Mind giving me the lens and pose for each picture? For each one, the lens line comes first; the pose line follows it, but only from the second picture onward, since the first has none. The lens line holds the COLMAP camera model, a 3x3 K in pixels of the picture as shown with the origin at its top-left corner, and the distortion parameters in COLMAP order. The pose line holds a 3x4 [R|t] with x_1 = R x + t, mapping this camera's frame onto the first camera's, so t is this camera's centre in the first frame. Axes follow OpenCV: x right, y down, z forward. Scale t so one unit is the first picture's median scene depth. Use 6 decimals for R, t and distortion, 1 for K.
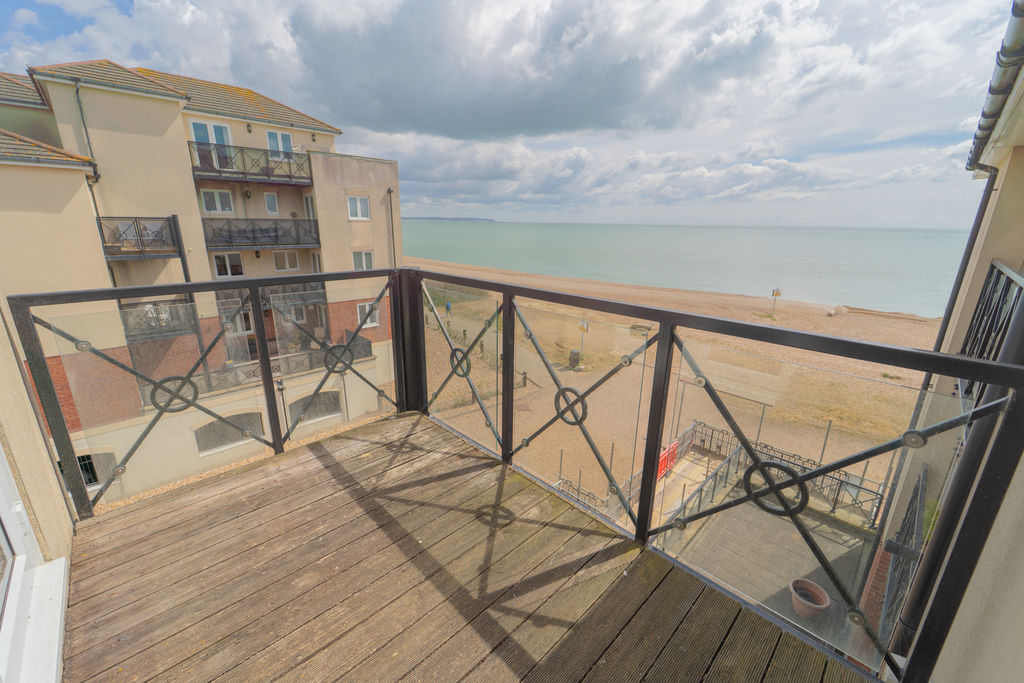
lens RADIAL K [[412.2, 0, 512.0], [0, 412.2, 341.5], [0, 0, 1]] dist [-0.002557, -0.000162]
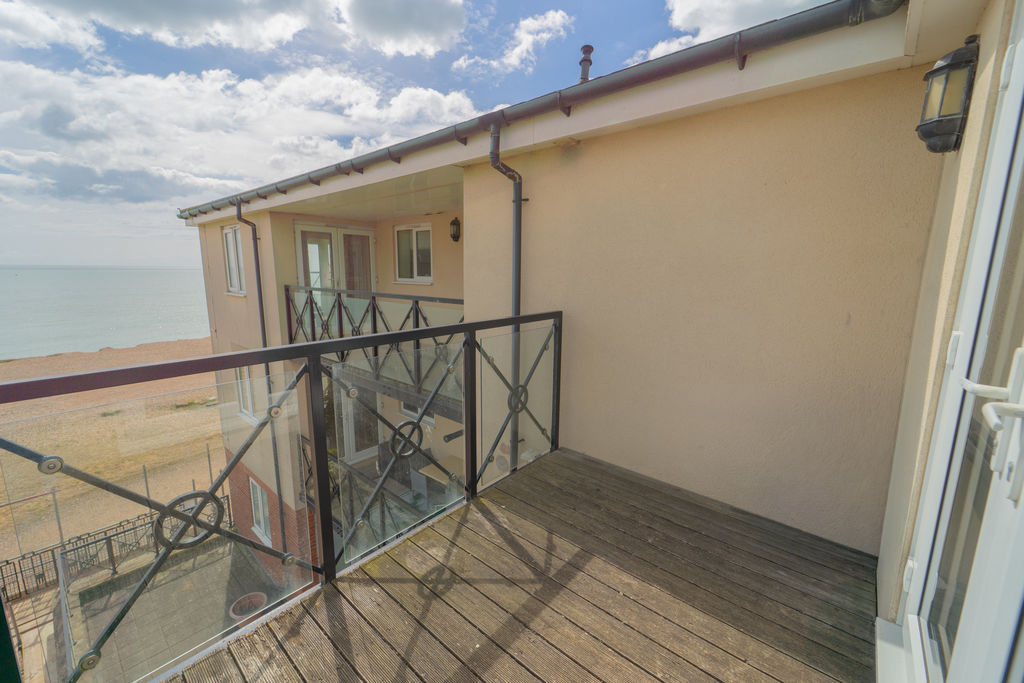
lens RADIAL K [[406.1, 0, 512.0], [0, 406.1, 341.5], [0, 0, 1]] dist [0.001894, 0.000054]
pose [[-0.089404, -0.193989, 0.976921, -0.931667], [0.272894, 0.938543, 0.211342, -0.244088], [-0.957881, 0.285491, -0.030971, 0.810413]]
